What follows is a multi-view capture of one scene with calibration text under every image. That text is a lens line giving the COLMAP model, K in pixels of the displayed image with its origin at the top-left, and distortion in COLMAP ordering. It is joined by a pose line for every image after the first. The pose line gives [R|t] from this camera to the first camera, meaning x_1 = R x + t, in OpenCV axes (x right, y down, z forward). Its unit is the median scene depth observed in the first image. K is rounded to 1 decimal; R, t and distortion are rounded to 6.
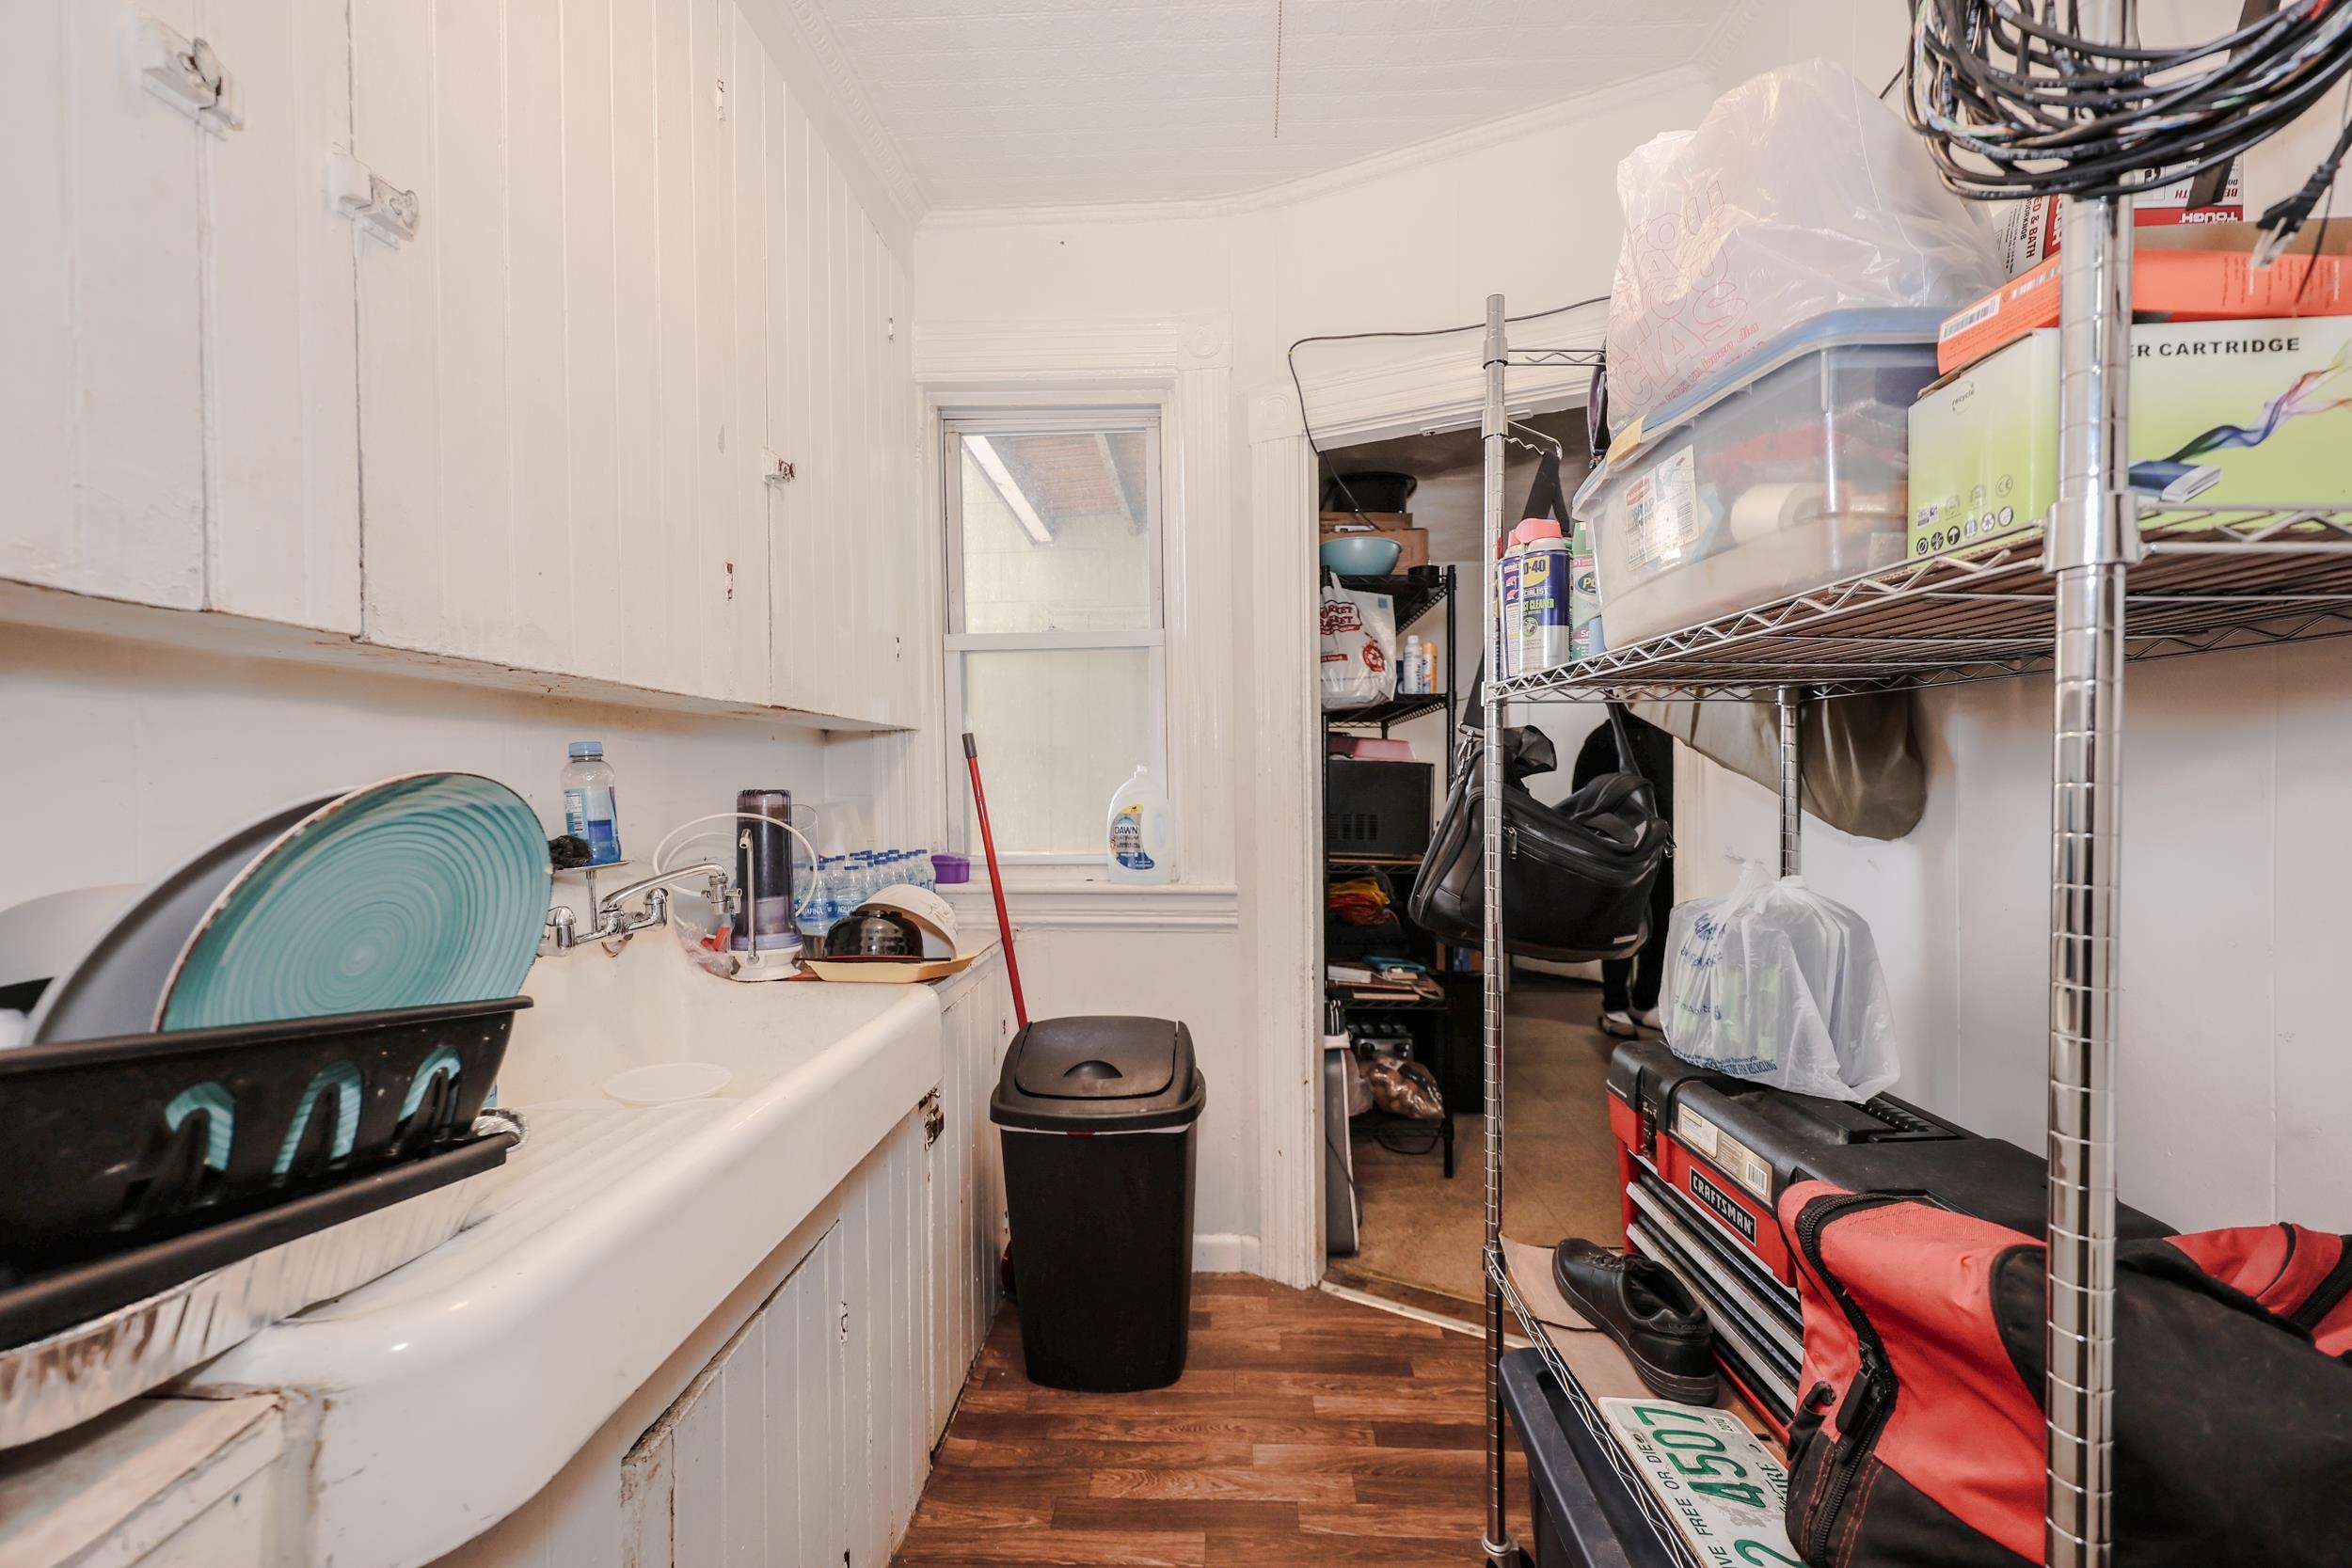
lens RADIAL K [[967.4, 0, 1177.4], [0, 967.4, 786.7], [0, 0, 1]] dist [0.007342, -0.000540]
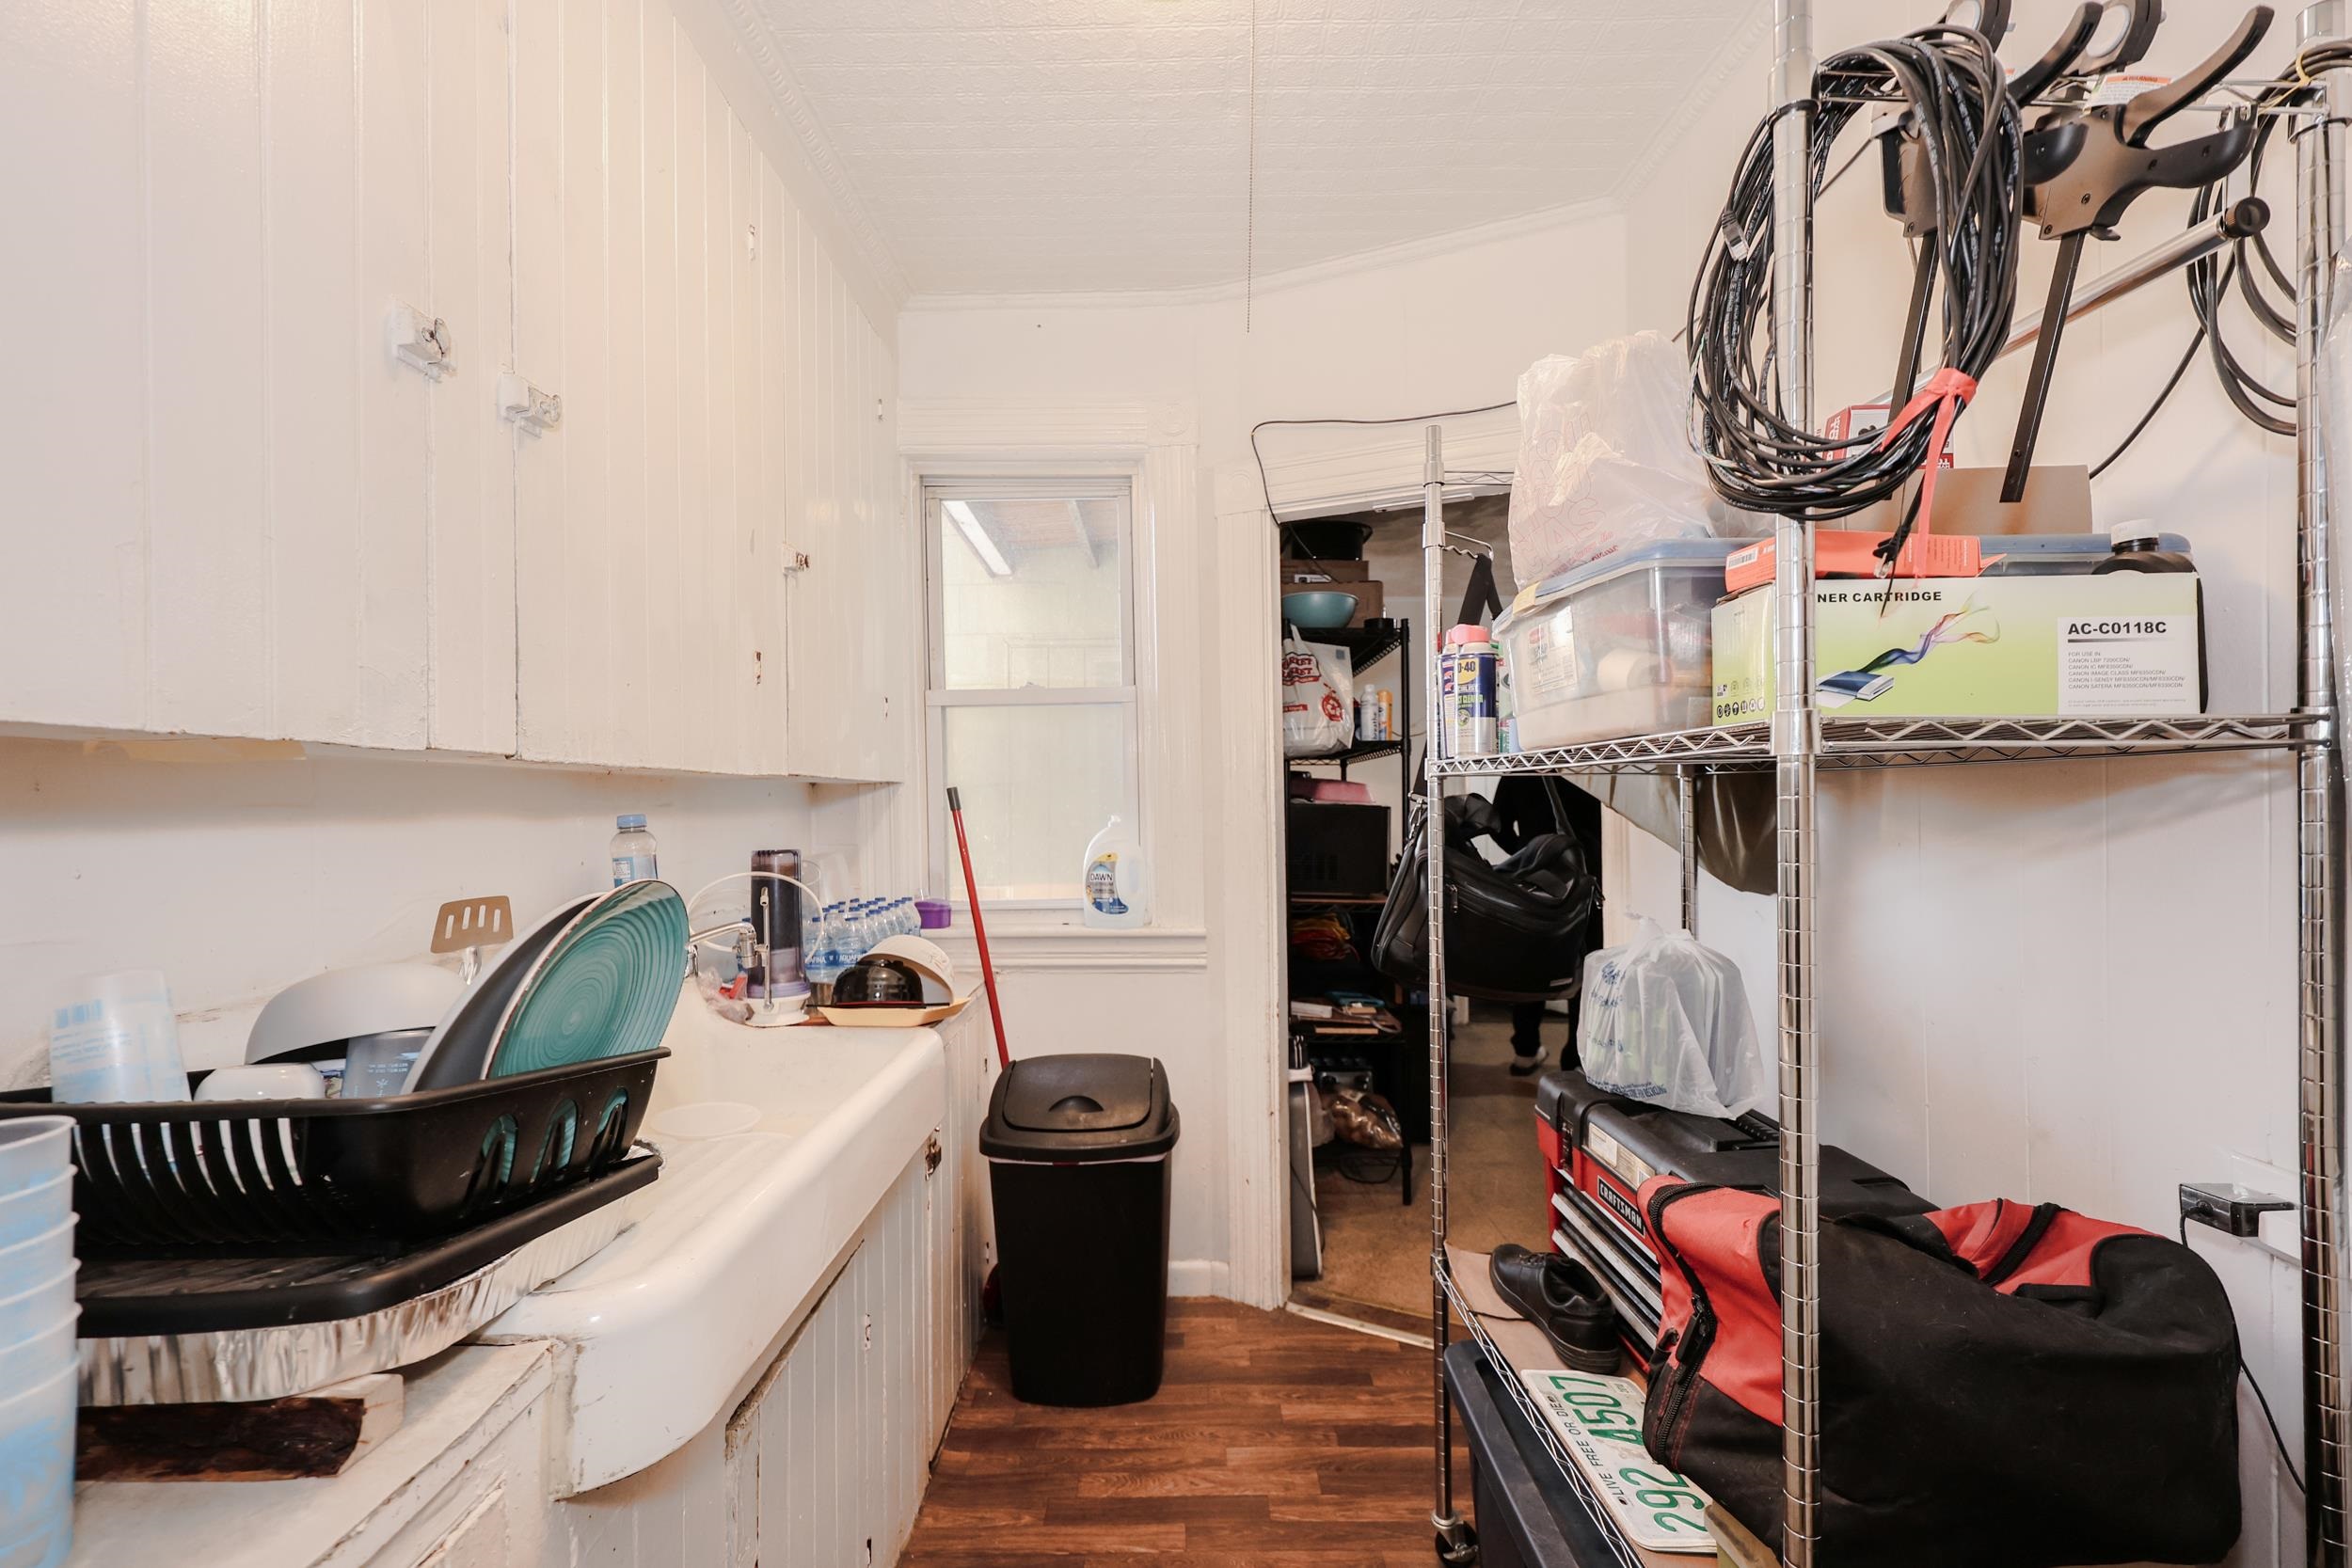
lens RADIAL K [[967.4, 0, 1178.1], [0, 967.4, 802.2], [0, 0, 1]] dist [0.007342, -0.000540]
pose [[0.999158, -0.002848, 0.040941, -0.026415], [0.003633, 0.999811, -0.019116, -0.036429], [-0.040879, 0.019249, 0.998979, -0.139300]]
